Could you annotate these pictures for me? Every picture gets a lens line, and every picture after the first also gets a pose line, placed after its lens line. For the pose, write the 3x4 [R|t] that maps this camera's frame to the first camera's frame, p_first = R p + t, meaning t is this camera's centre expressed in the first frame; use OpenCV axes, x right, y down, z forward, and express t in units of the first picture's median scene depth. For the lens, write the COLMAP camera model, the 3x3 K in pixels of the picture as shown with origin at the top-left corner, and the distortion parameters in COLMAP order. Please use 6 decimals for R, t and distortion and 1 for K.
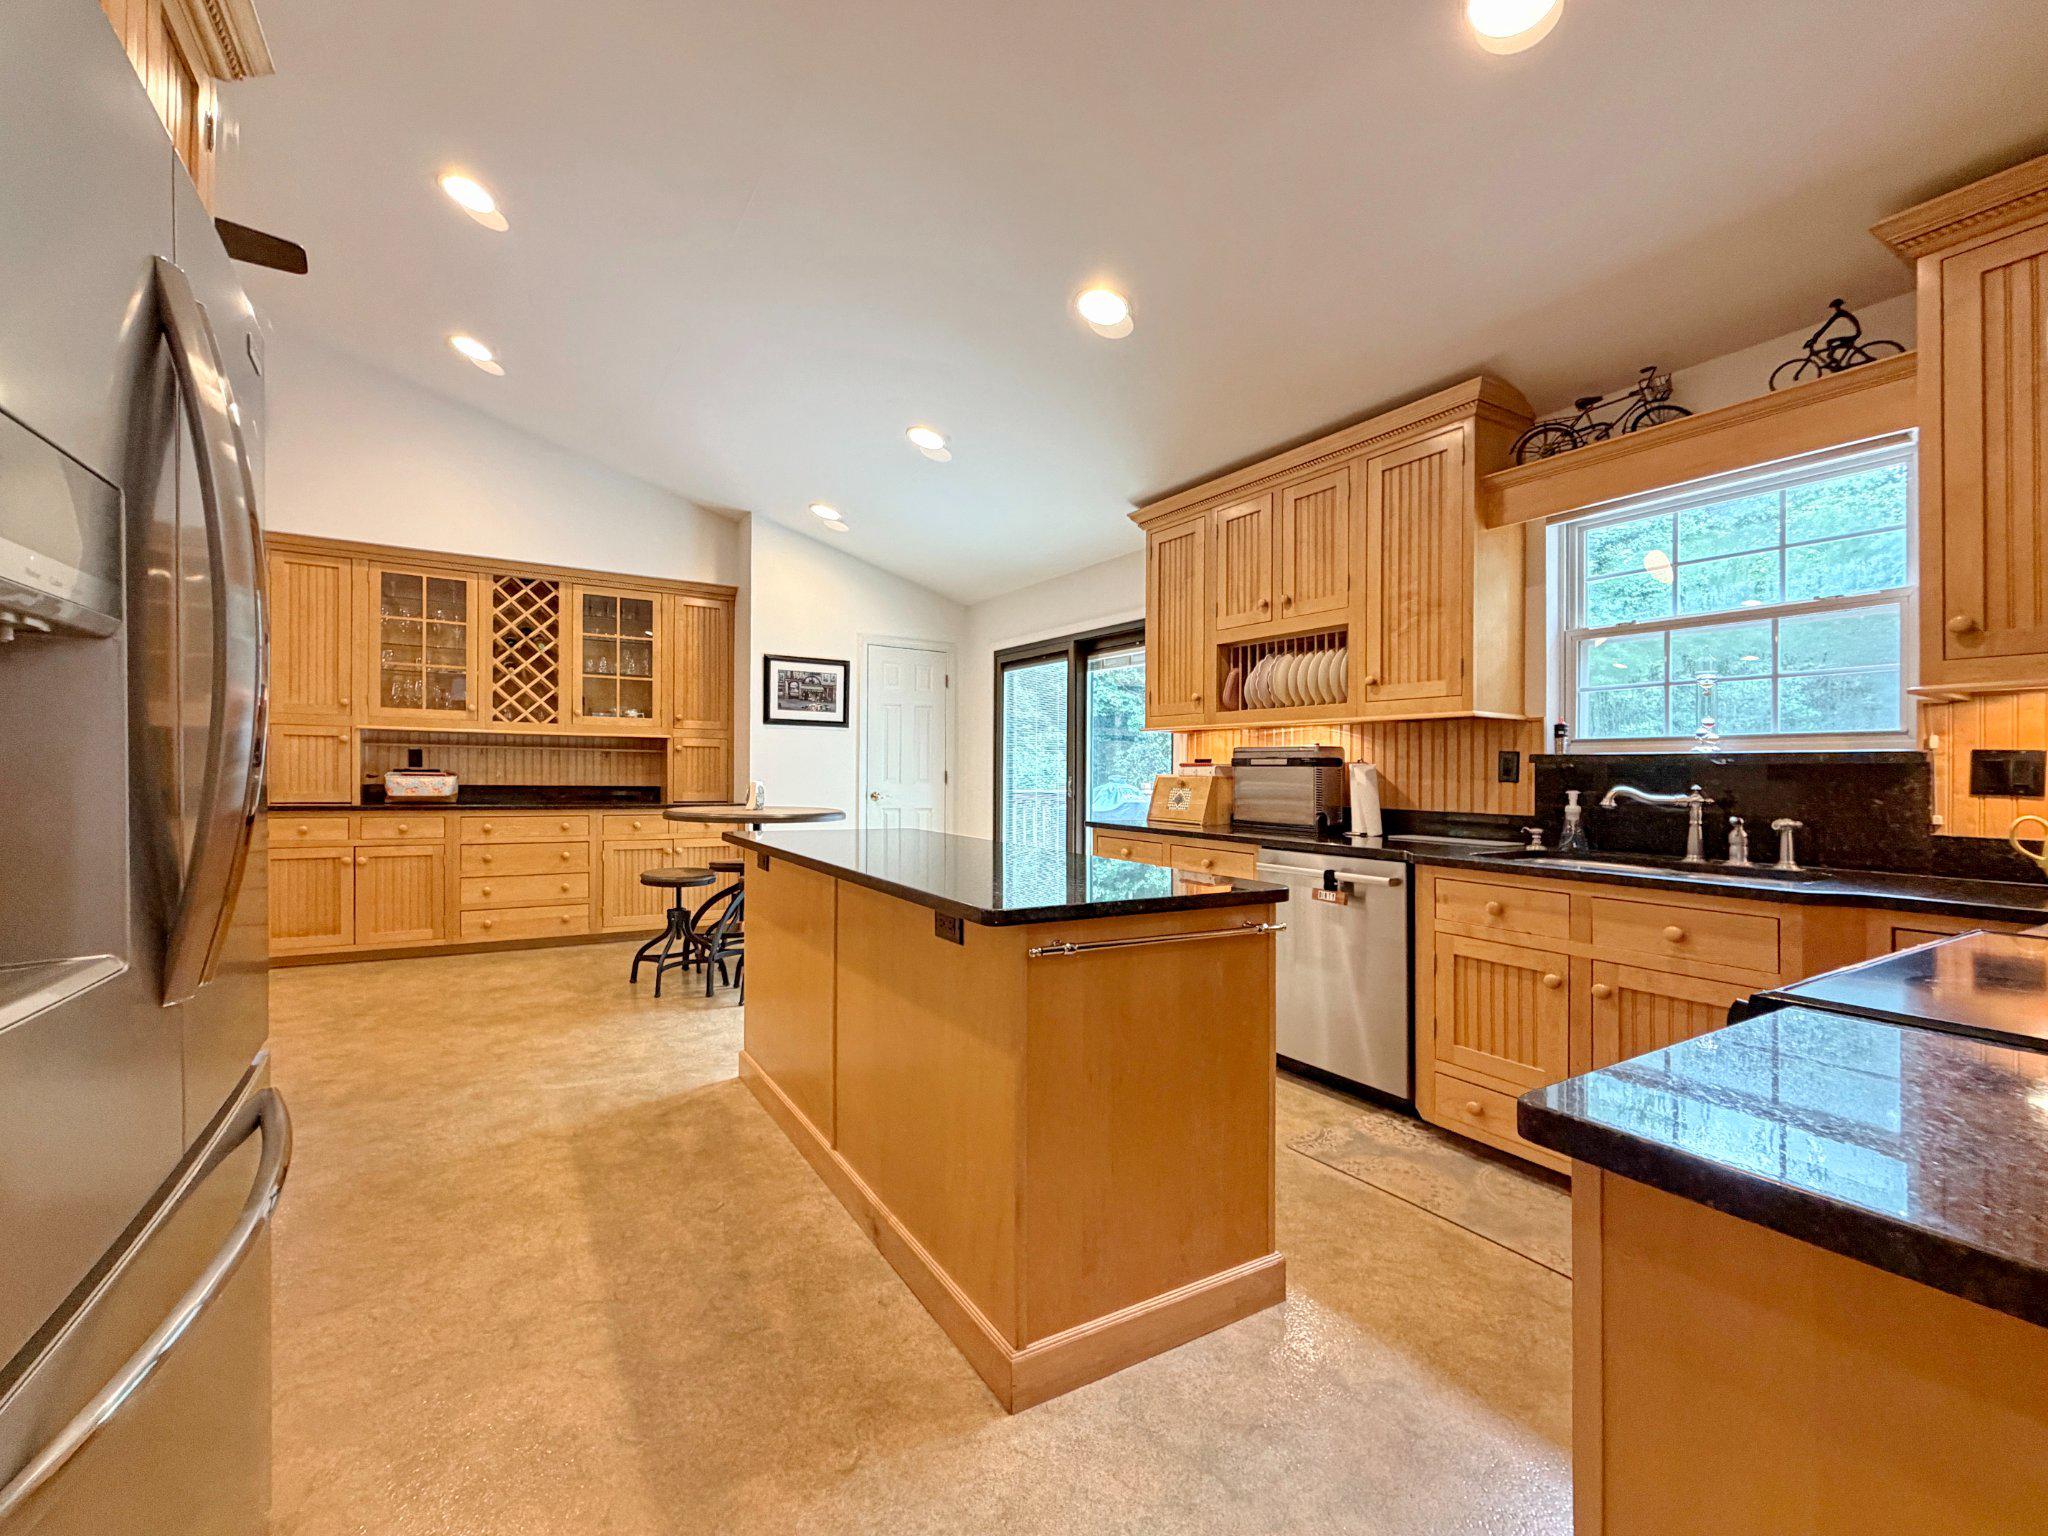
lens RADIAL K [[811.3, 0, 920.4], [0, 811.3, 746.6], [0, 0, 1]] dist [0.001072, 0.000076]
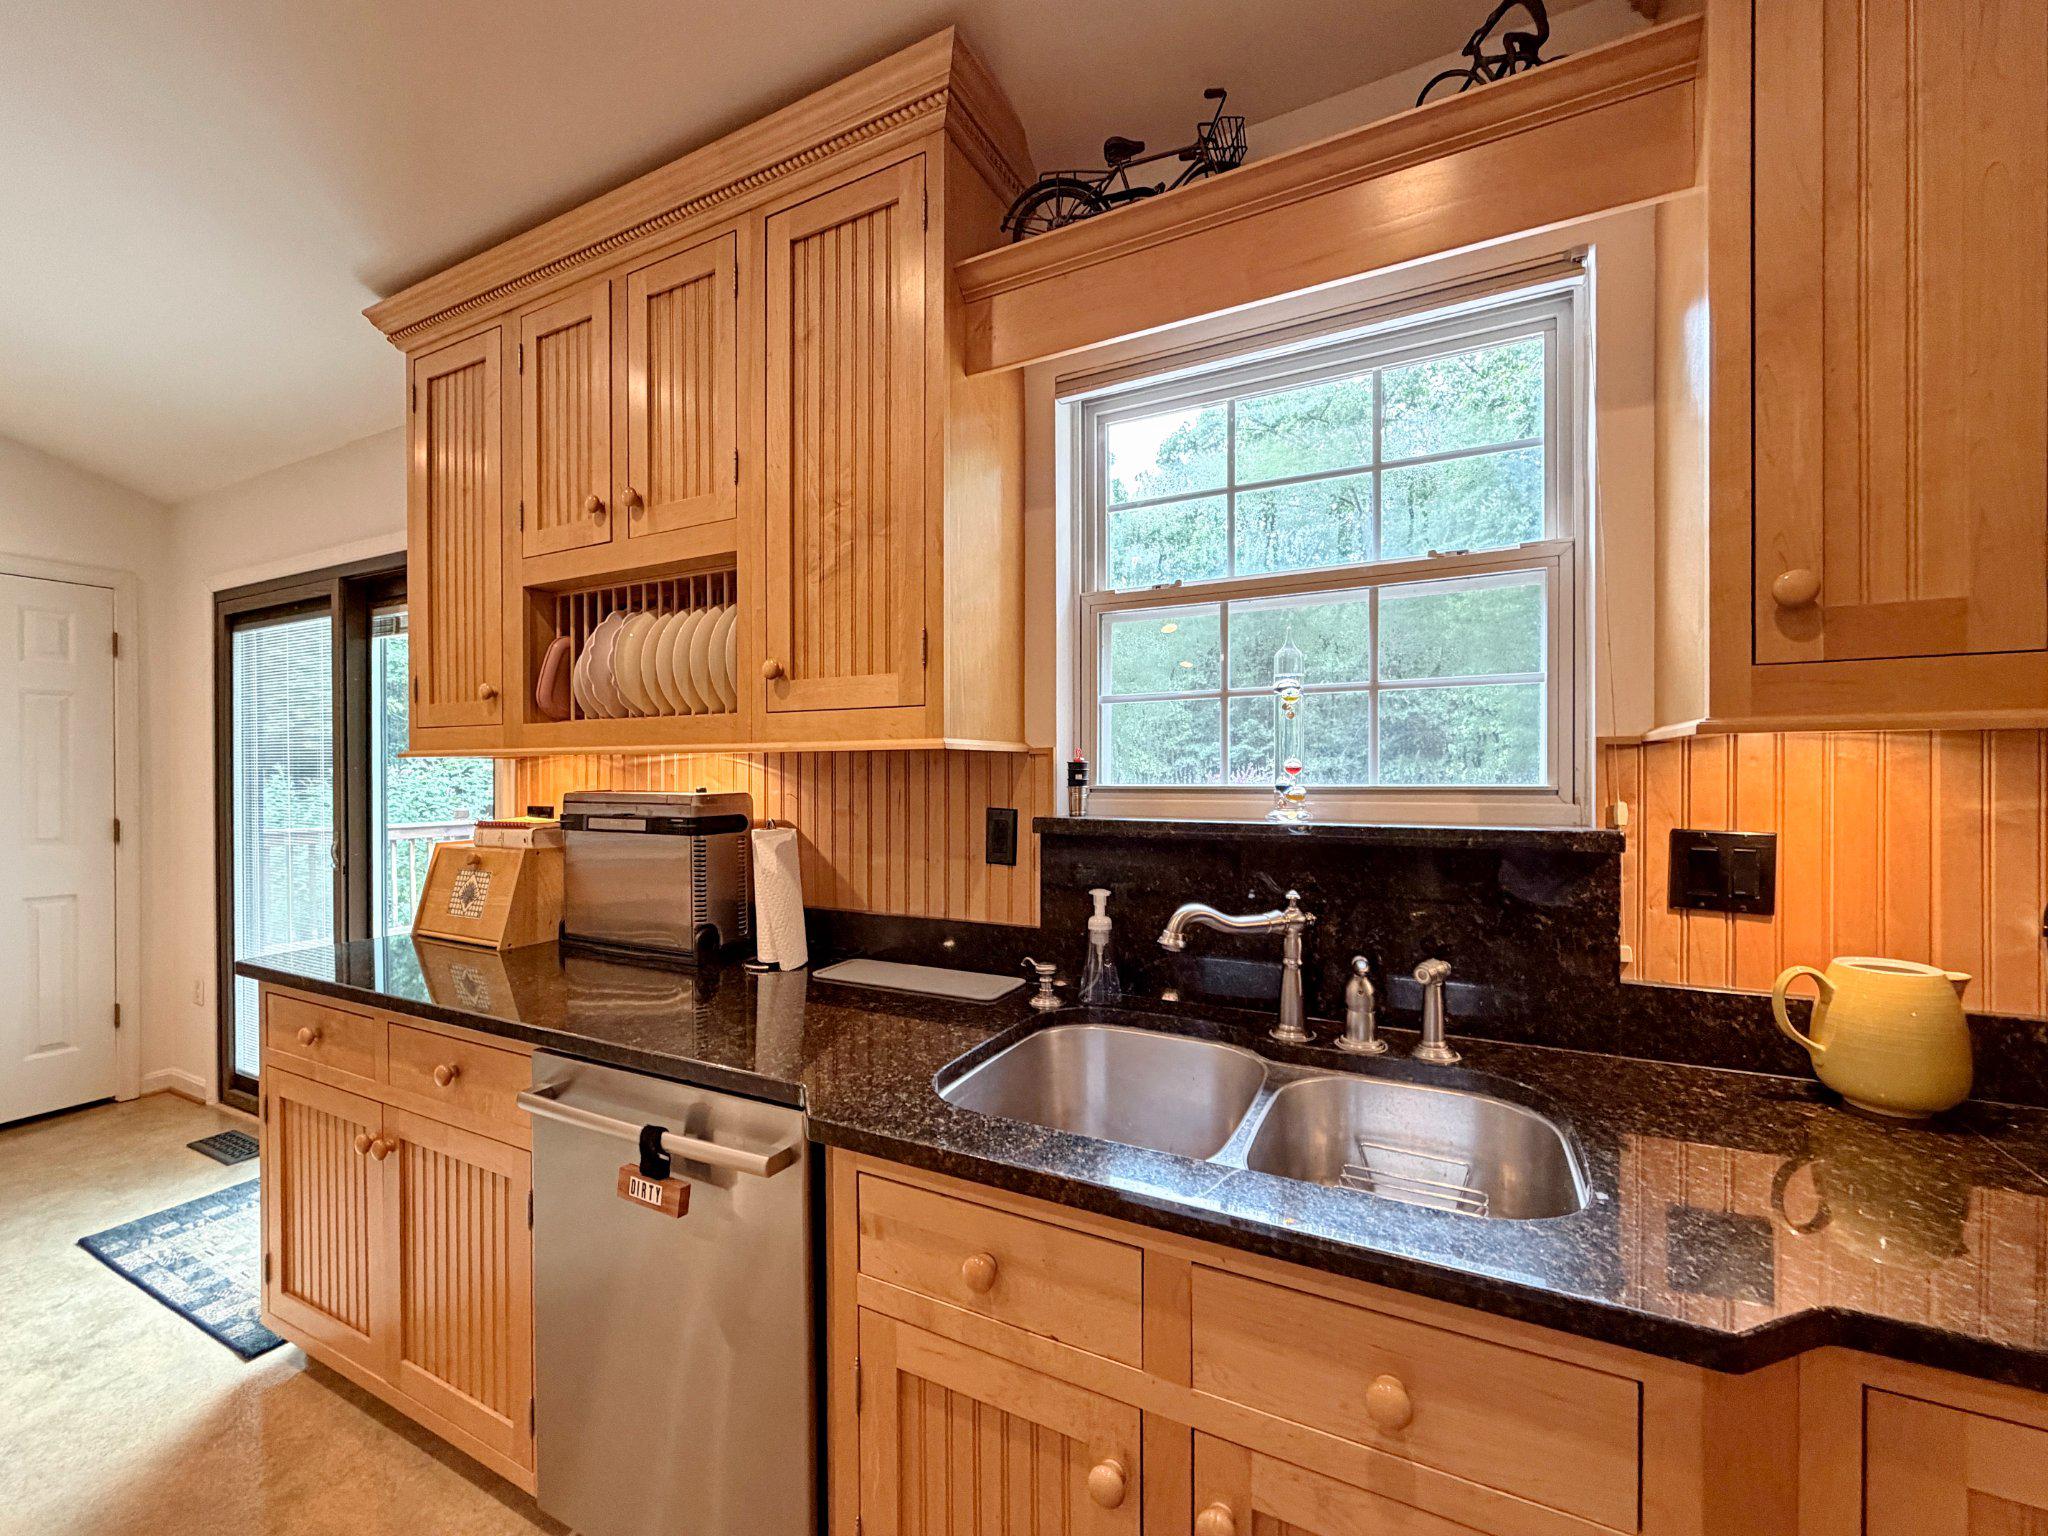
lens RADIAL K [[896.6, 0, 972.0], [0, 896.6, 763.6], [0, 0, 1]] dist [-0.000505, -0.000030]
pose [[0.822318, -0.015999, 0.568803, 0.347383], [0.003445, 0.999726, 0.023138, -0.036951], [-0.569017, -0.017067, 0.822148, 0.489787]]
